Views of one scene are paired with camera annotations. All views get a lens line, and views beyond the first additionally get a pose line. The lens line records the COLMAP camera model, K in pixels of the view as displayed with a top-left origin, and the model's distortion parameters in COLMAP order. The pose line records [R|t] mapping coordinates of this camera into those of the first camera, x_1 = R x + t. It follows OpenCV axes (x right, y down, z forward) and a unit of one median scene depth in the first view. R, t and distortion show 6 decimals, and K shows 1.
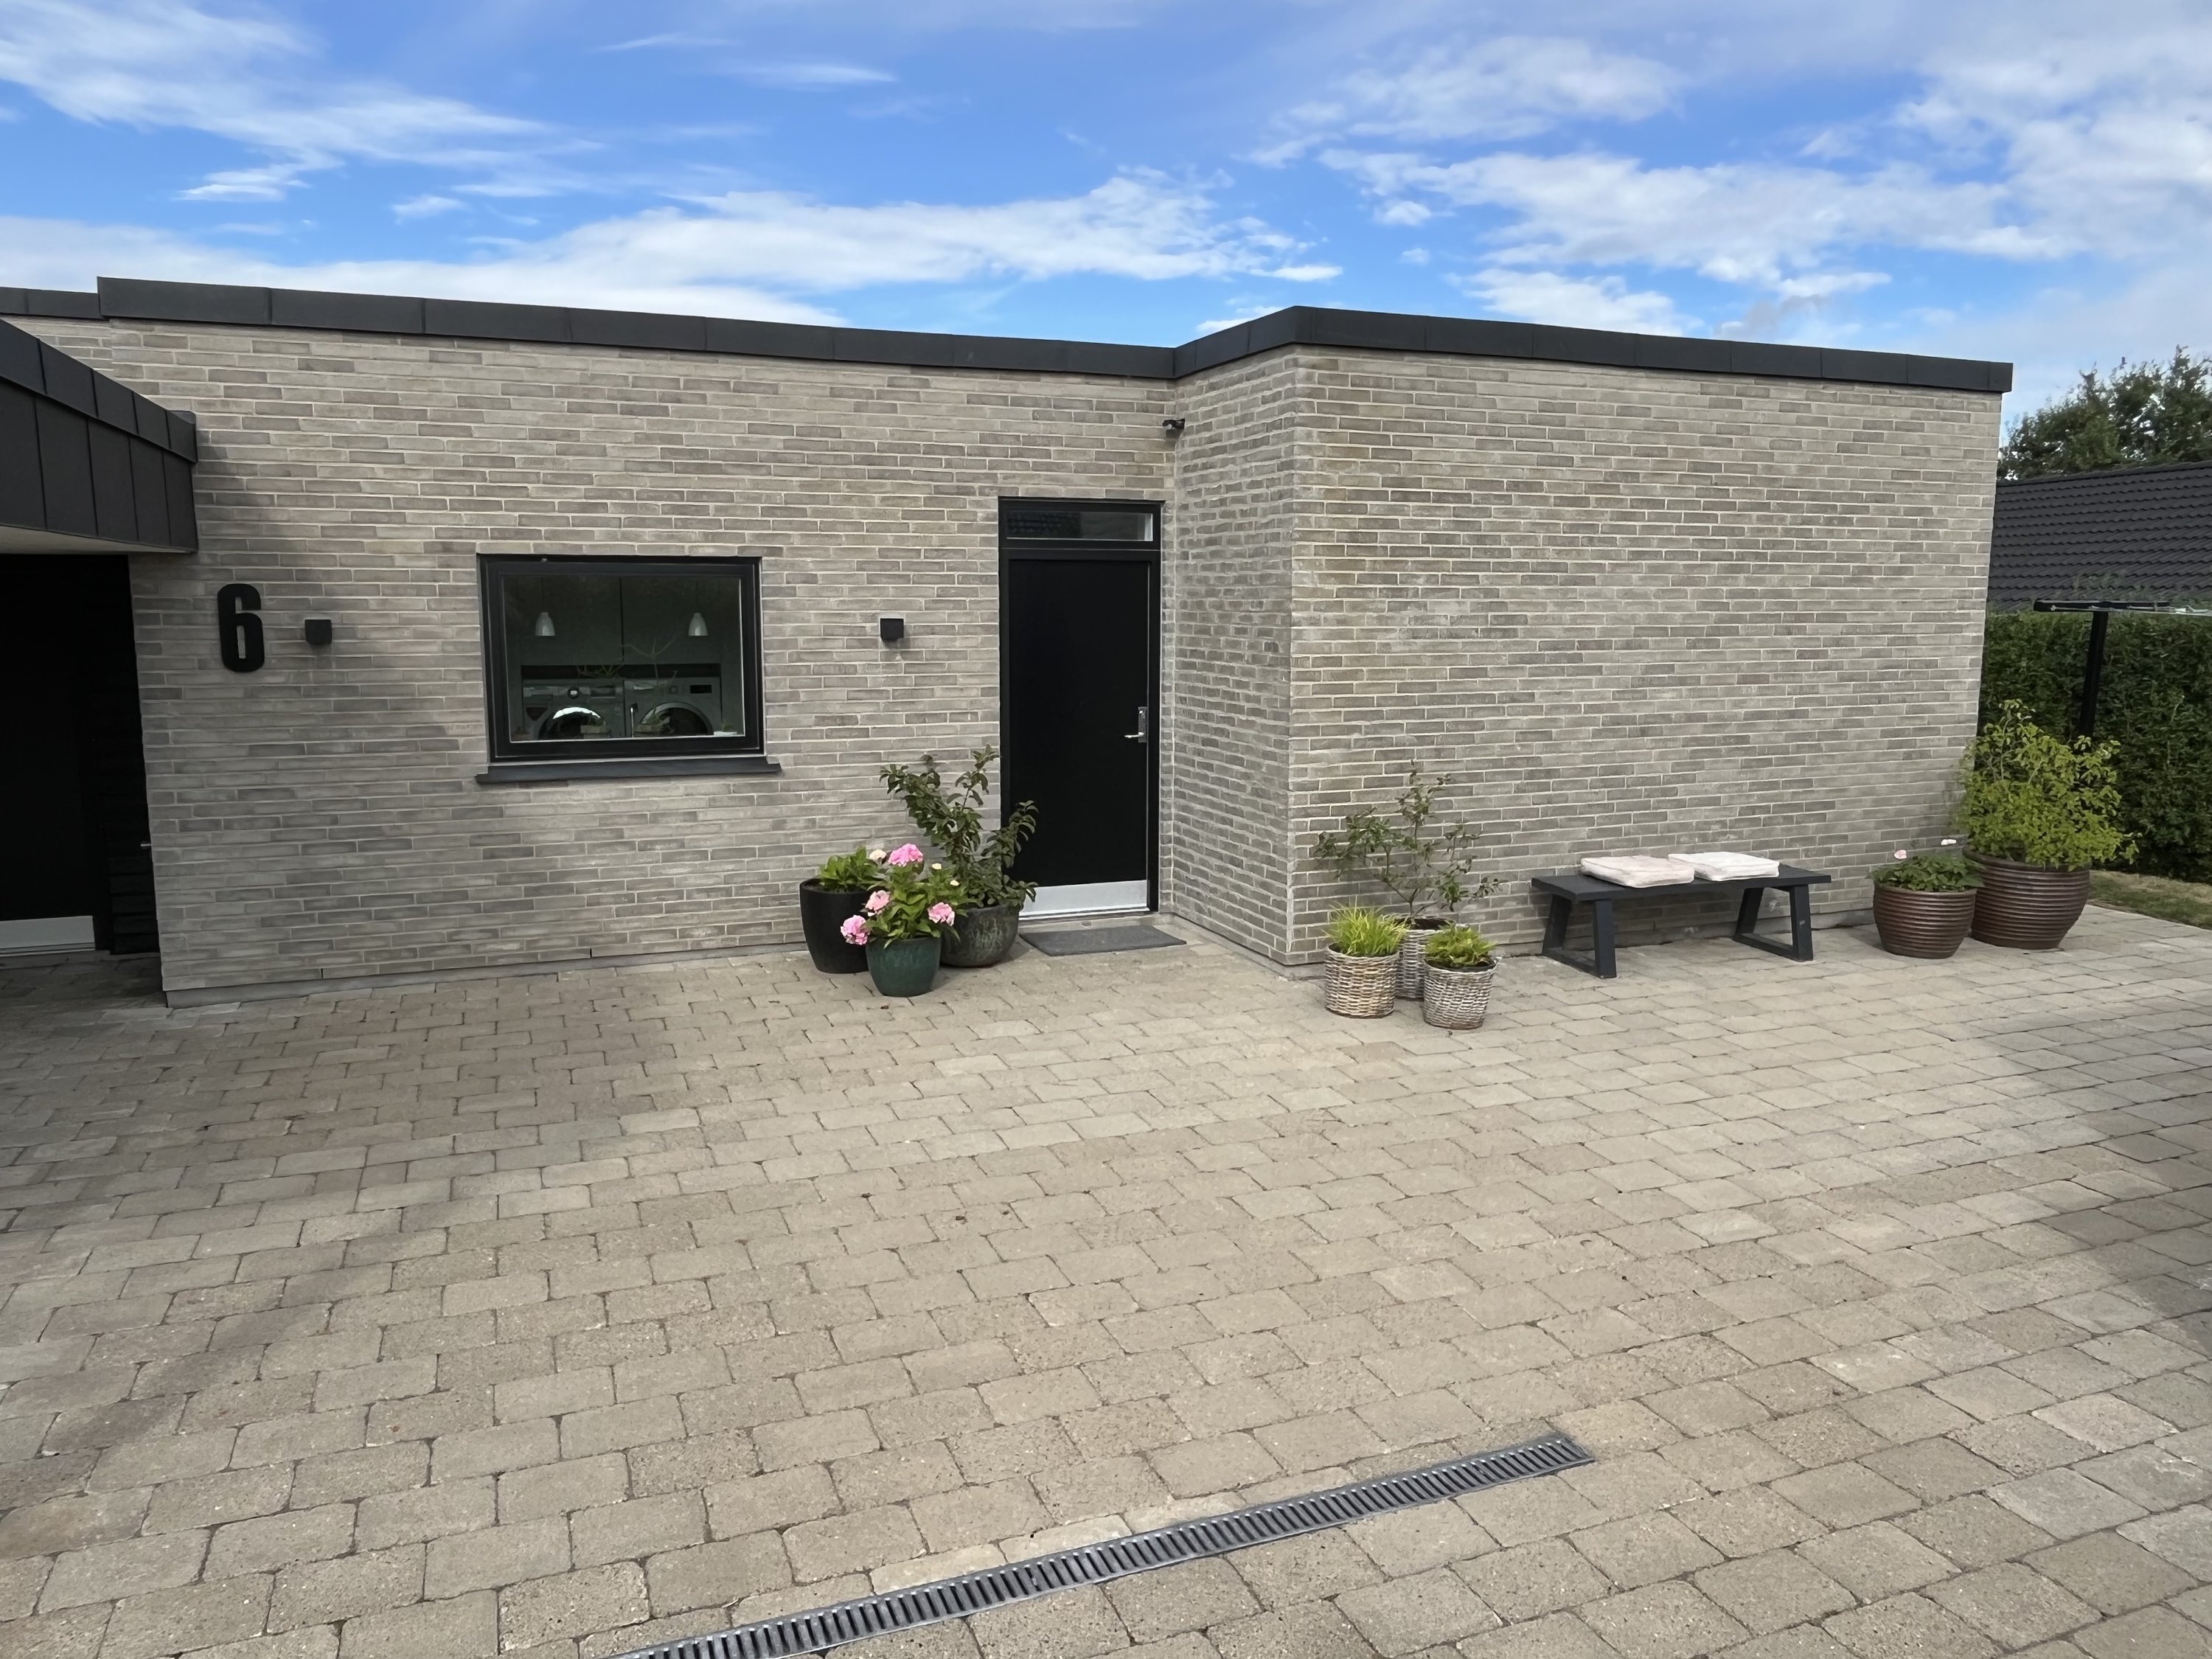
lens RADIAL K [[1554.7, 0, 1111.5], [0, 1554.7, 812.0], [0, 0, 1]] dist [0.002298, 0.000419]
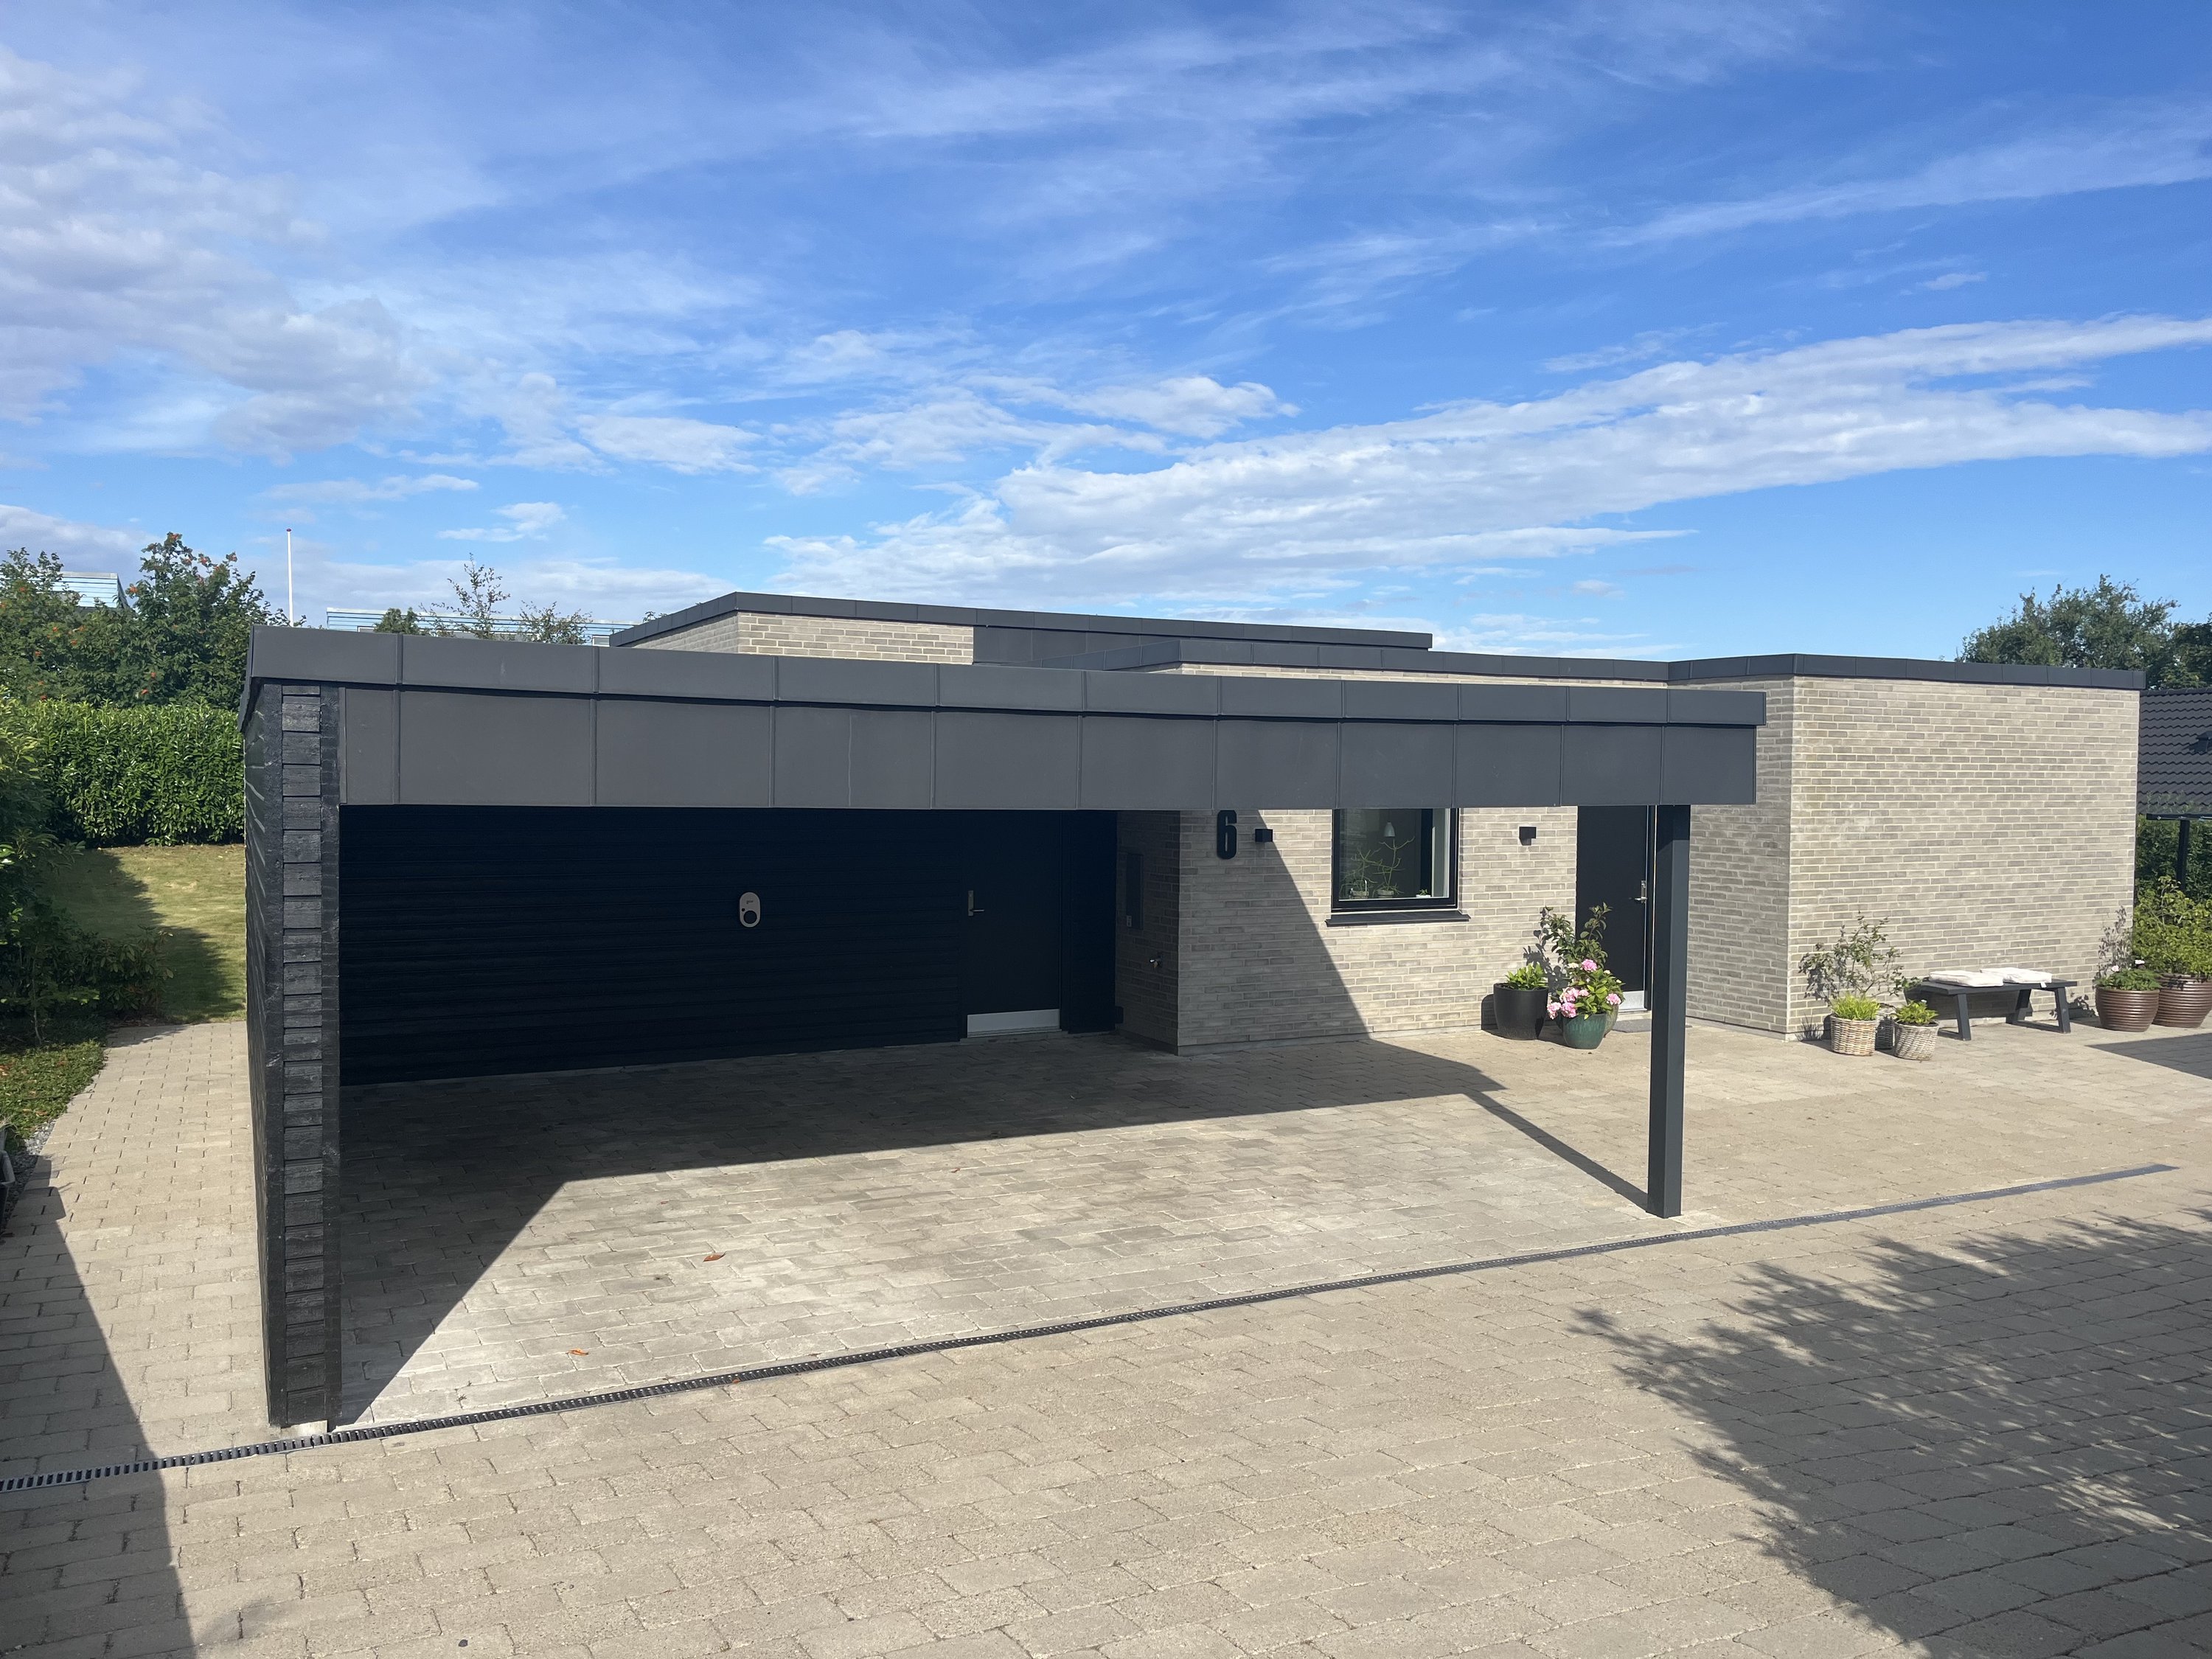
lens RADIAL K [[1698.3, 0, 1089.3], [0, 1698.3, 843.9], [0, 0, 1]] dist [0.038516, -0.018448]
pose [[0.995881, 0.001540, 0.090655, -0.790512], [0.007200, 0.995356, -0.095997, 0.065939], [-0.090382, 0.096254, 0.991245, -0.770476]]
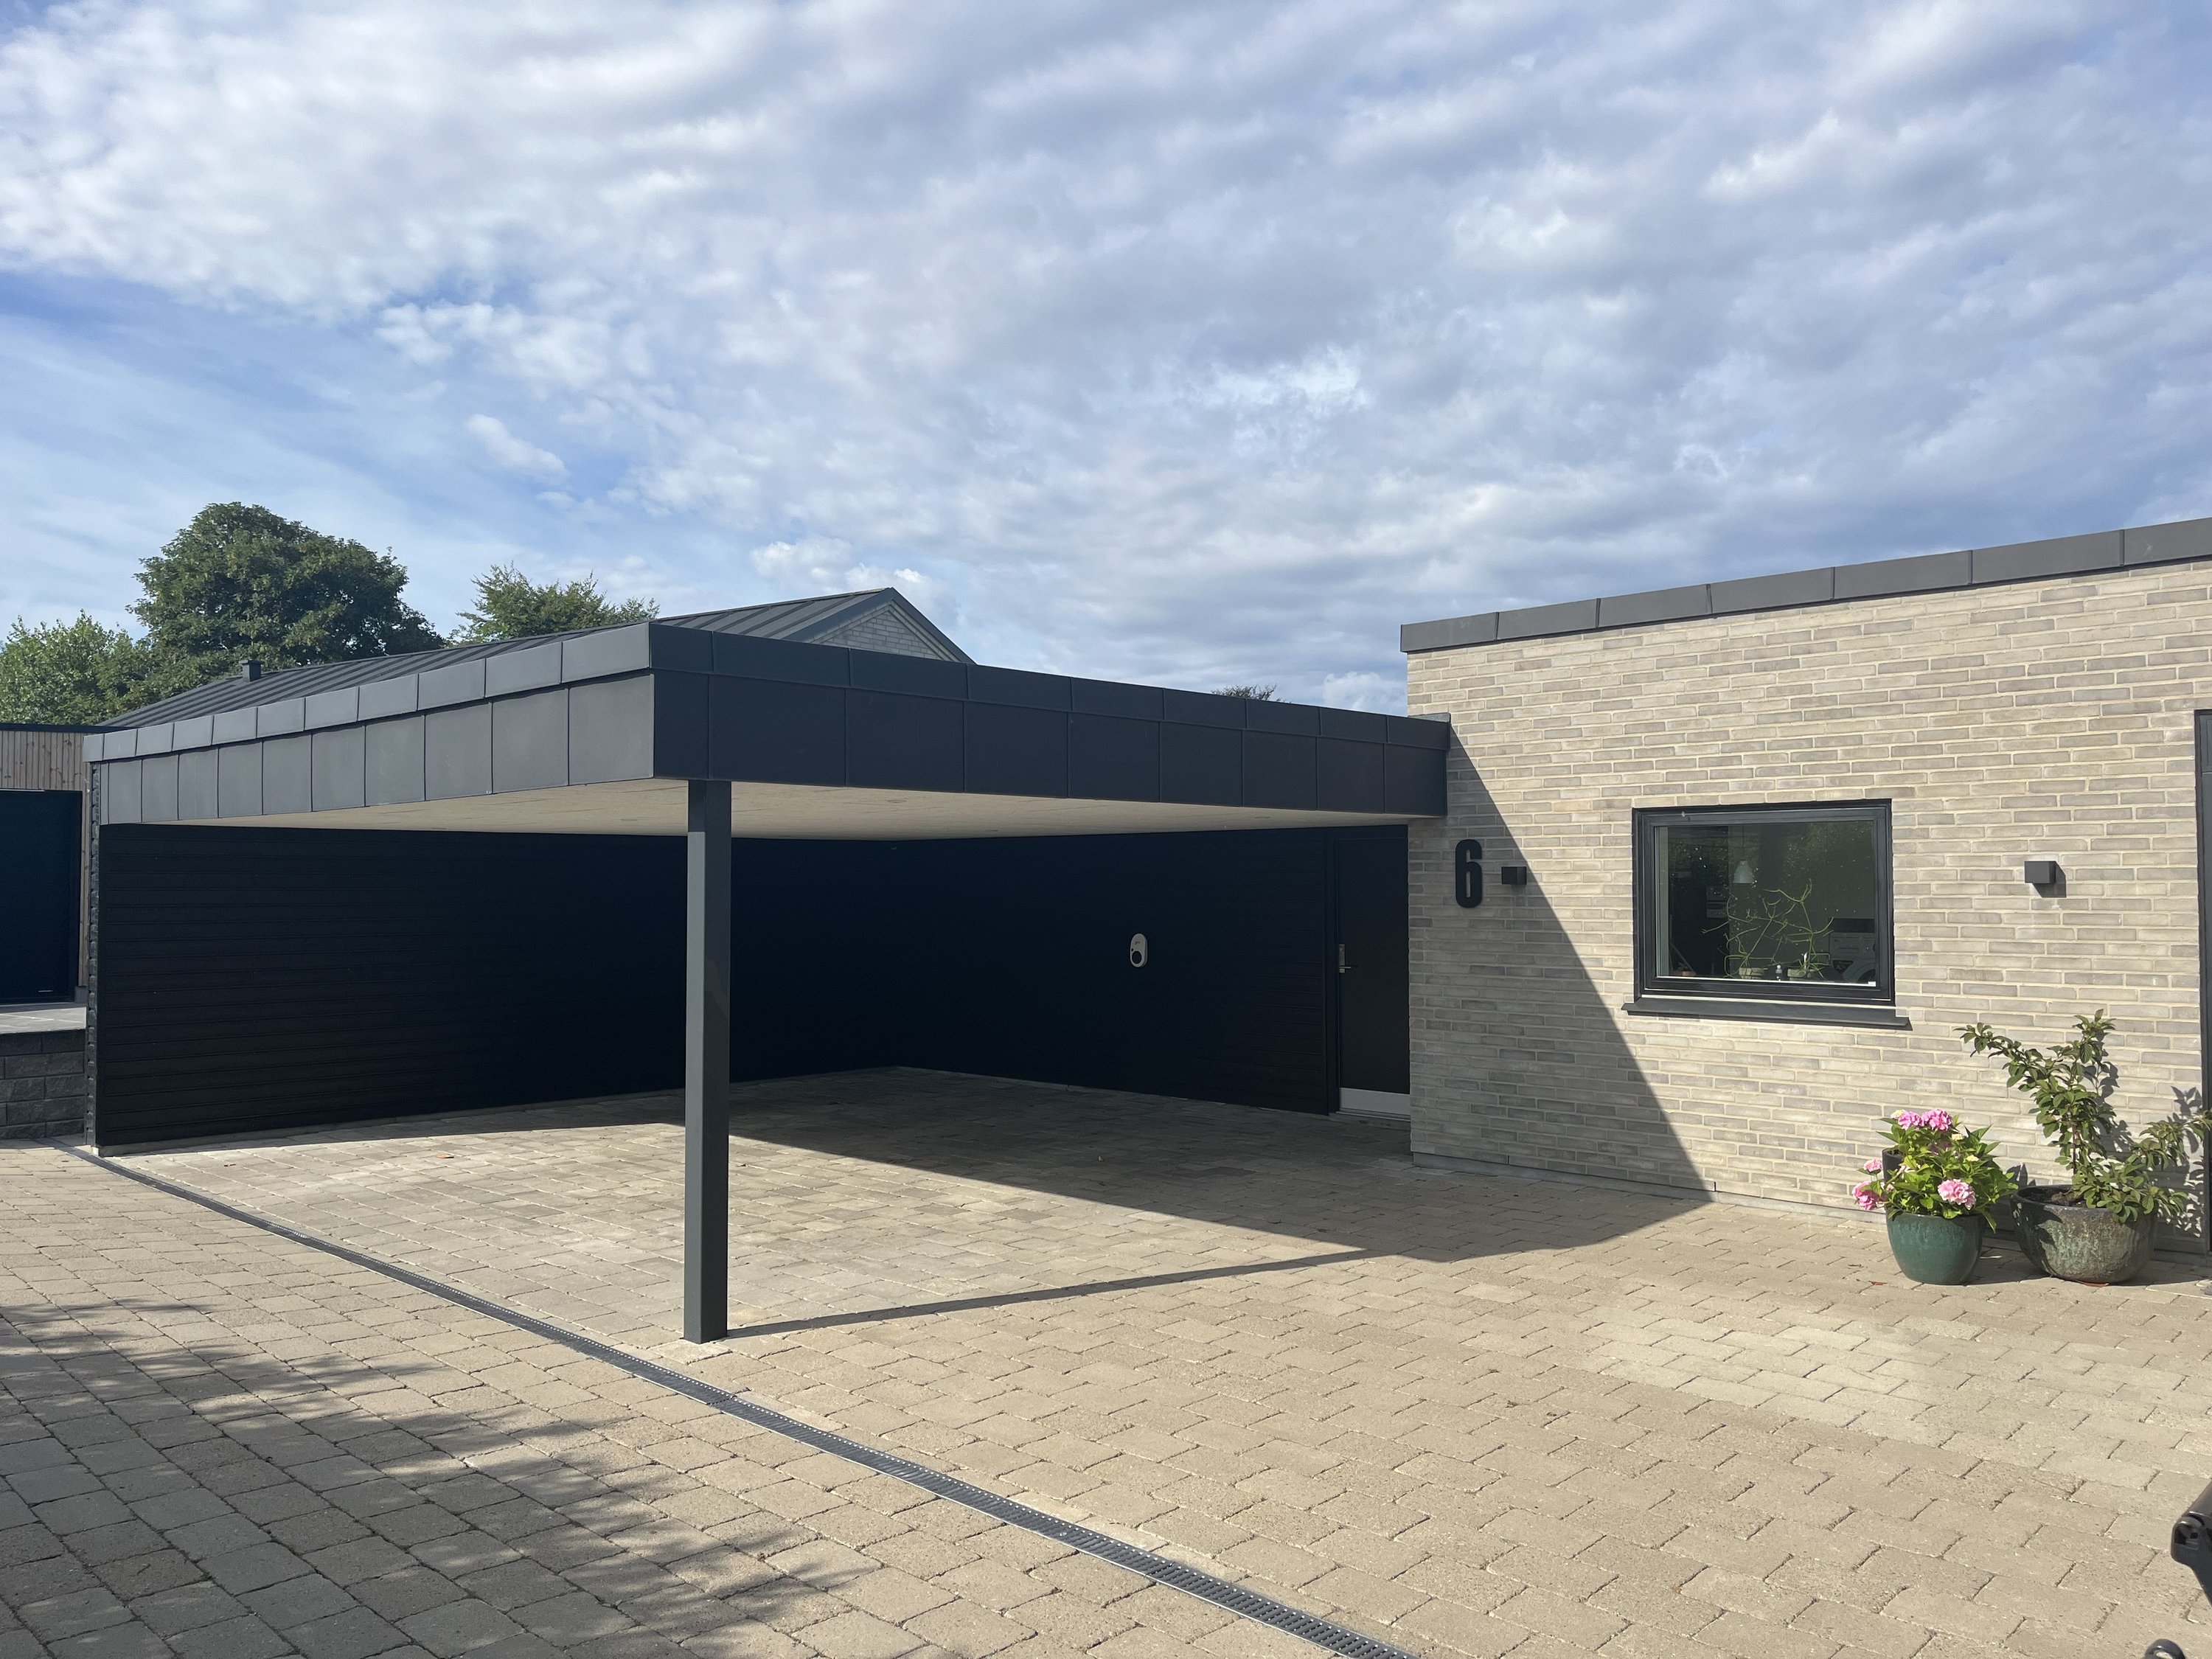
lens RADIAL K [[1698.3, 0, 1093.9], [0, 1698.3, 836.4], [0, 0, 1]] dist [0.038516, -0.018448]
pose [[0.405089, -0.030430, -0.913771, 0.535543], [-0.121544, 0.988783, -0.086810, 0.009802], [0.906162, 0.146229, 0.396847, 0.141701]]
